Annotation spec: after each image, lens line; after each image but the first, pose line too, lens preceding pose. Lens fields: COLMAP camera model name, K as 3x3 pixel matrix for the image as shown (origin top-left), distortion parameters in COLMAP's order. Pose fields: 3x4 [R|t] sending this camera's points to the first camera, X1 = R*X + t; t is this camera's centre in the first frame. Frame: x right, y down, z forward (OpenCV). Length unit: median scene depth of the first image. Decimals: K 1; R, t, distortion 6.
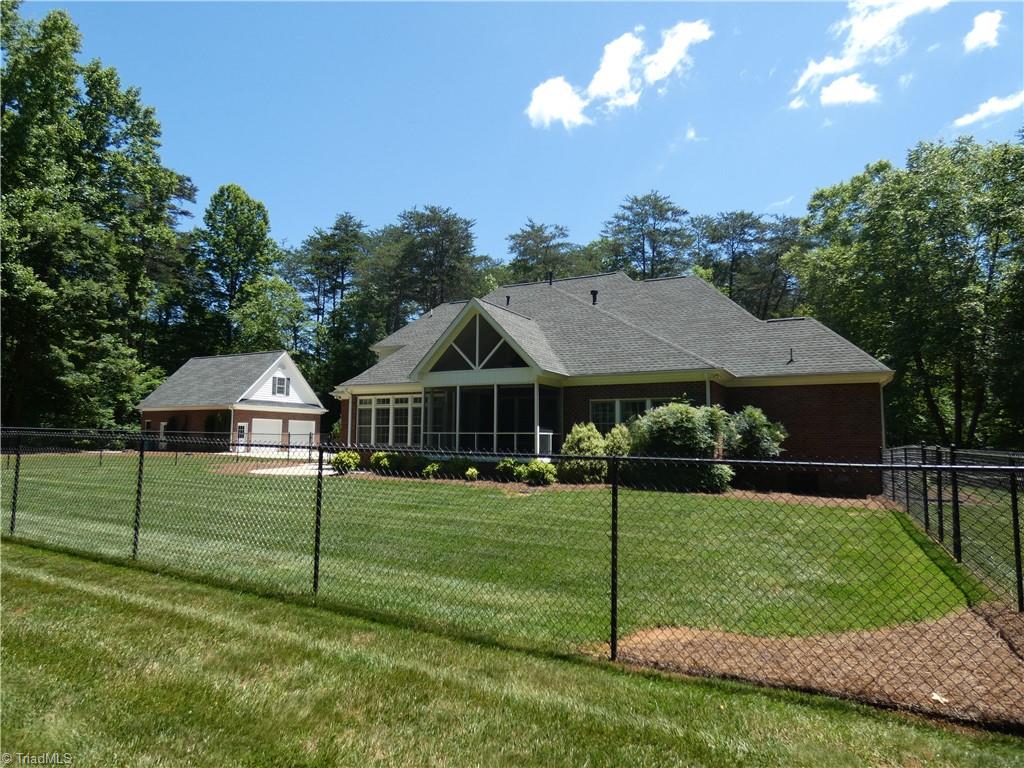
lens RADIAL K [[611.3, 0, 513.9], [0, 611.3, 382.6], [0, 0, 1]] dist [0.000238, -0.000732]
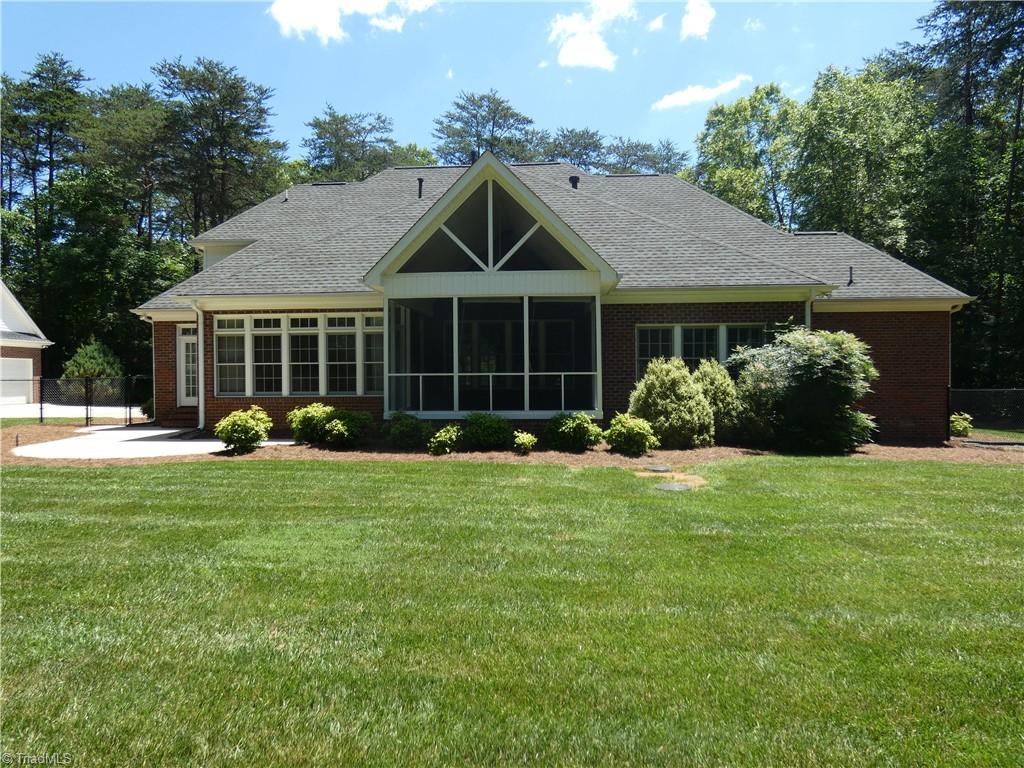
lens RADIAL K [[627.5, 0, 513.1], [0, 627.5, 382.0], [0, 0, 1]] dist [-0.009089, -0.002955]
pose [[0.914379, -0.016846, 0.404509, -0.166528], [-0.023431, 0.995257, 0.094414, 0.016298], [-0.404181, -0.095809, 0.909648, 0.226466]]
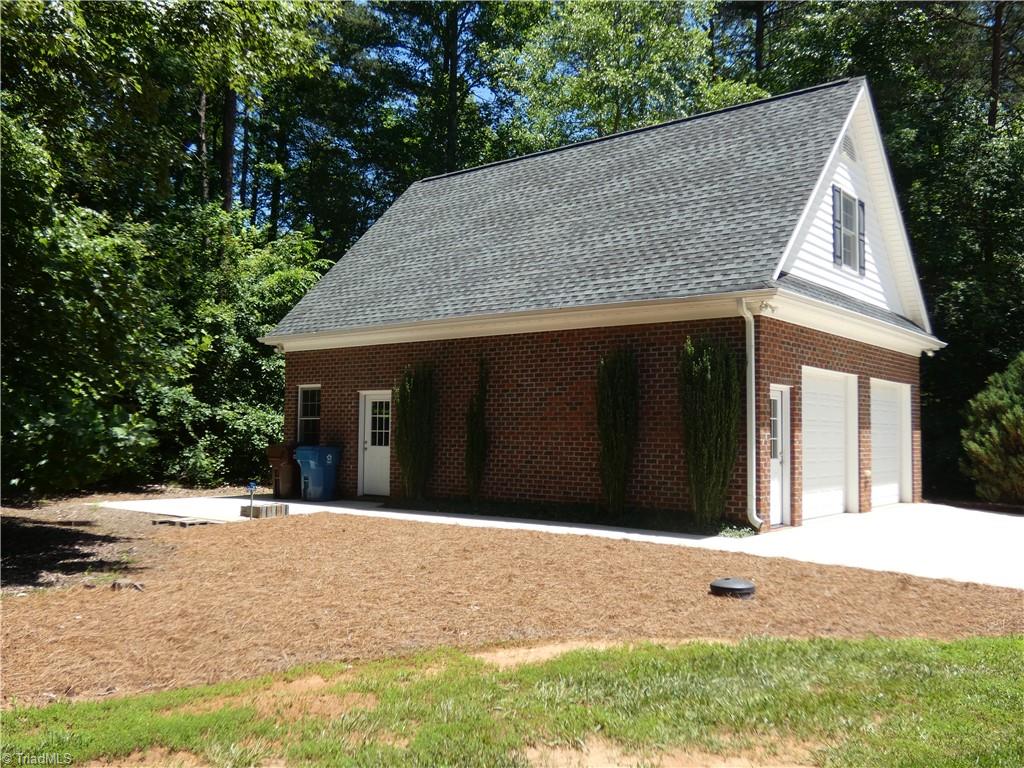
lens RADIAL K [[881.6, 0, 512.0], [0, 881.6, 384.0], [0, 0, 1]] dist [-0.022361, -0.001228]
pose [[0.981751, -0.010078, -0.189905, -0.580148], [0.017582, 0.999128, 0.037872, 0.064002], [0.189358, -0.040519, 0.981072, 0.841811]]
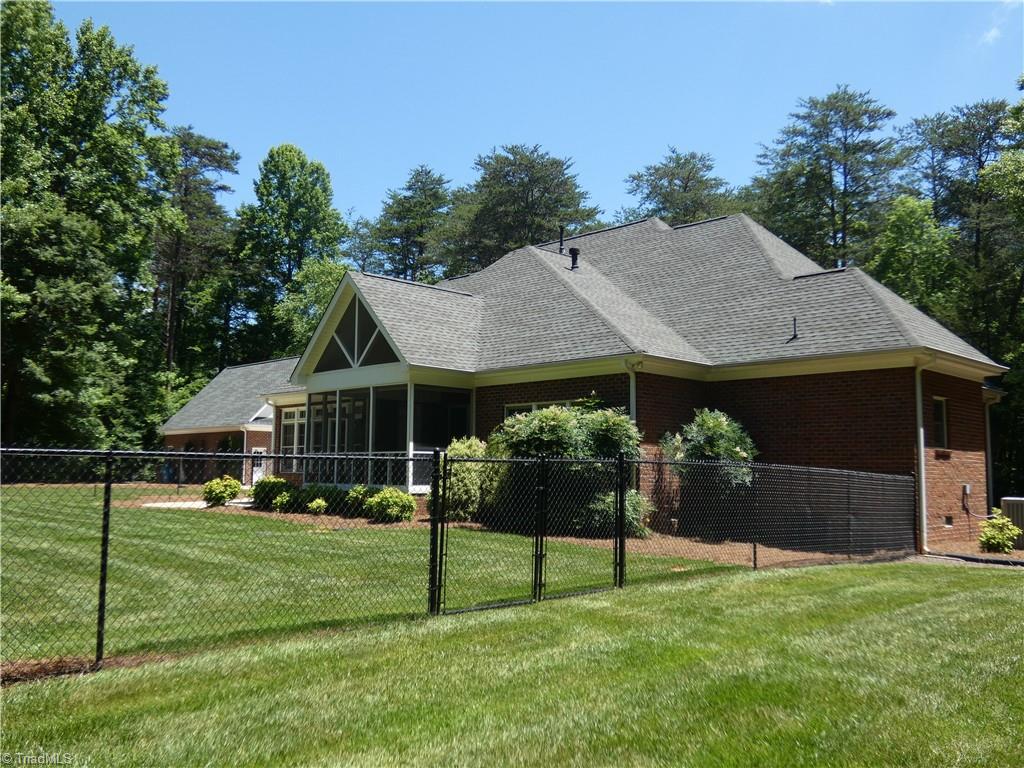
lens RADIAL K [[881.6, 0, 512.0], [0, 881.6, 384.0], [0, 0, 1]] dist [-0.022361, -0.001228]
pose [[0.955469, -0.028848, -0.293677, 0.243807], [0.025479, 0.999558, -0.015292, 0.010955], [0.293988, 0.007129, 0.955783, 0.018194]]
